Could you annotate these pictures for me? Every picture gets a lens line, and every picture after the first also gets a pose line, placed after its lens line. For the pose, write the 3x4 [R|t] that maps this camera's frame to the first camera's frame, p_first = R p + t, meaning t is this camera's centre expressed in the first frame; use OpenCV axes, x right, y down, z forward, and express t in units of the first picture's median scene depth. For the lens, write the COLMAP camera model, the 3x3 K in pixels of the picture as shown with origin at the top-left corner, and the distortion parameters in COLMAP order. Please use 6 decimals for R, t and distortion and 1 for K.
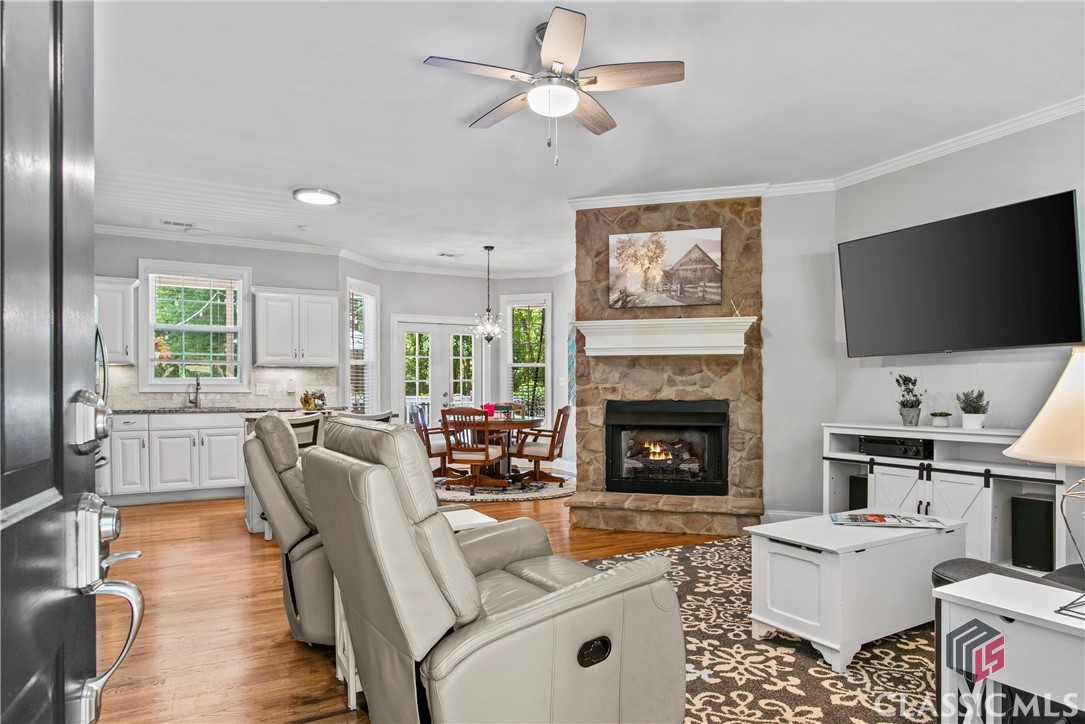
lens RADIAL K [[617.8, 0, 539.6], [0, 617.8, 392.1], [0, 0, 1]] dist [-0.006904, -0.000662]
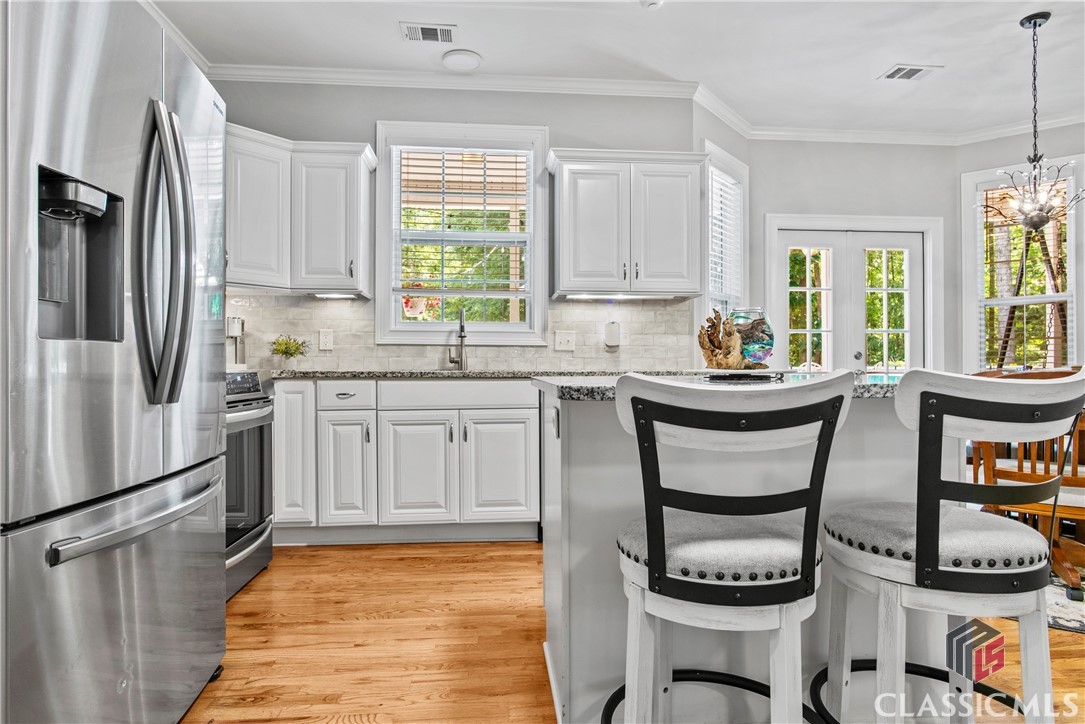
lens RADIAL K [[617.8, 0, 552.1], [0, 617.8, 356.2], [0, 0, 1]] dist [-0.006904, -0.000662]
pose [[0.917611, -0.004034, -0.397459, -0.284307], [-0.004805, 0.999763, -0.021239, 0.026235], [0.397450, 0.021399, 0.917374, 0.575745]]
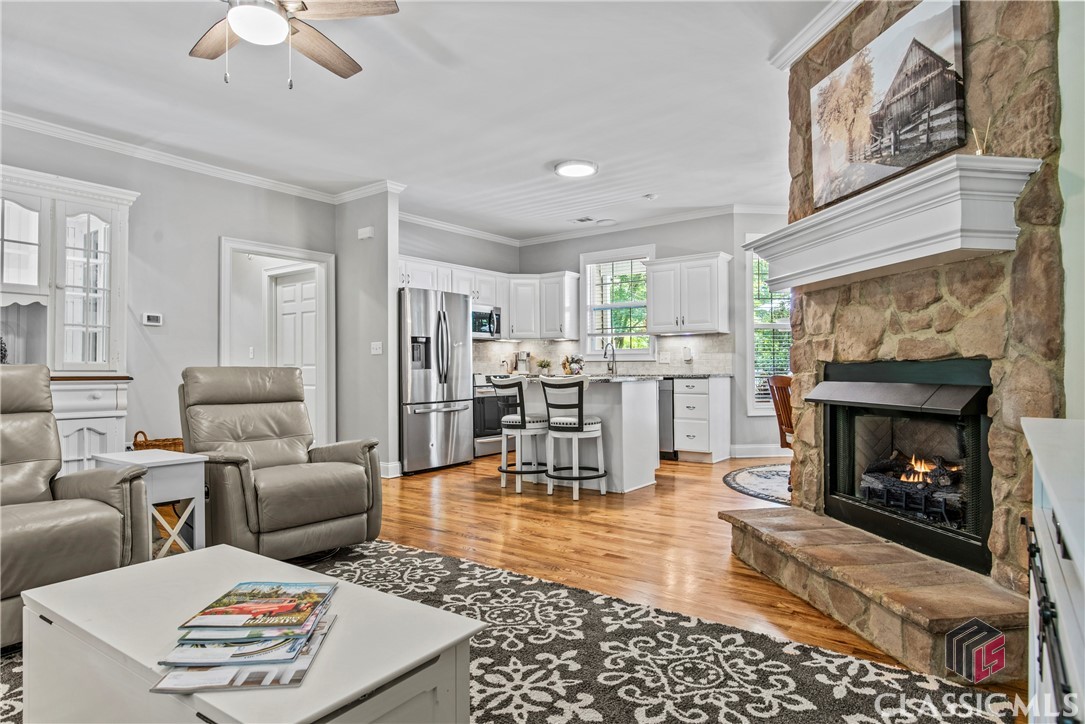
lens RADIAL K [[617.8, 0, 547.1], [0, 617.8, 360.0], [0, 0, 1]] dist [-0.006904, -0.000662]
pose [[0.395908, -0.013859, -0.918186, 0.520368], [-0.001081, 0.999878, -0.015558, 0.019167], [0.918290, 0.007152, 0.395845, 0.486434]]
